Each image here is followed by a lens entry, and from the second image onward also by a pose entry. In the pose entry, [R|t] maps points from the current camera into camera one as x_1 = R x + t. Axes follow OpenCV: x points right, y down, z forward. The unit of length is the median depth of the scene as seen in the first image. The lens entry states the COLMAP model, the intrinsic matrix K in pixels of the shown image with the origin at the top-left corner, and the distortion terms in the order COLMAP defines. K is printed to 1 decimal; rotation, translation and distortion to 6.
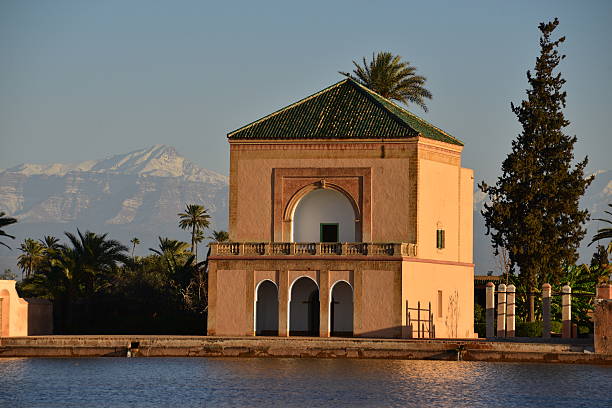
lens RADIAL K [[3535.7, 0, 289.7], [0, 3535.7, 206.1], [0, 0, 1]] dist [2.733079, 0.000000]
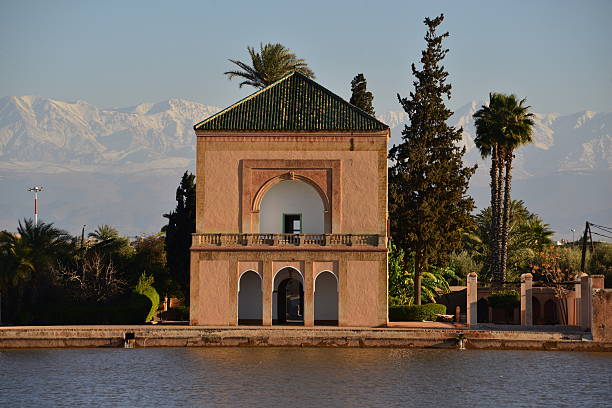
lens RADIAL K [[3535.7, 0, 294.2], [0, 3535.7, 204.5], [0, 0, 1]] dist [2.733079, 0.000000]
pose [[0.970459, 0.000460, 0.241266, -0.238750], [-0.003675, 0.999910, 0.012874, -0.011165], [-0.241239, -0.013380, 0.970374, 0.010845]]
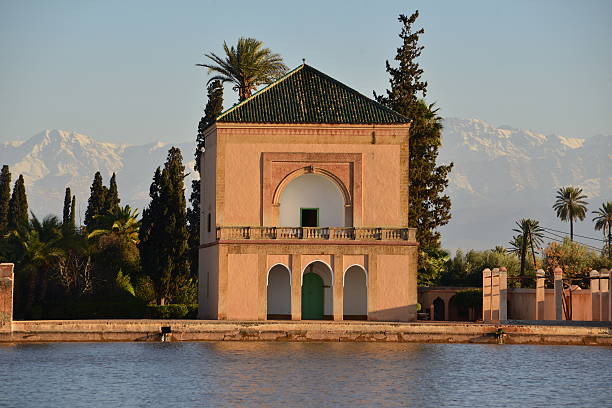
lens RADIAL K [[3535.7, 0, 303.2], [0, 3535.7, 199.3], [0, 0, 1]] dist [2.733079, 0.000000]
pose [[0.930523, 0.008657, 0.366130, -0.365877], [-0.009917, 0.999950, 0.001559, 0.000892], [-0.366098, -0.005081, 0.930562, 0.065631]]
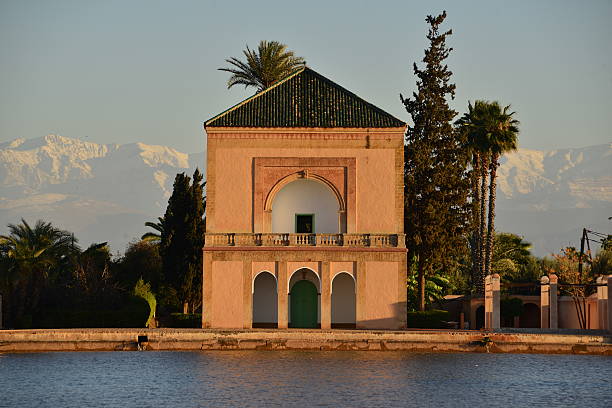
lens RADIAL K [[3535.7, 0, 300.5], [0, 3535.7, 200.6], [0, 0, 1]] dist [2.733079, 0.000000]
pose [[0.960206, 0.004874, 0.279250, -0.270228], [-0.005156, 0.999987, 0.000276, 0.000964], [-0.279245, -0.001705, 0.960218, 0.055437]]
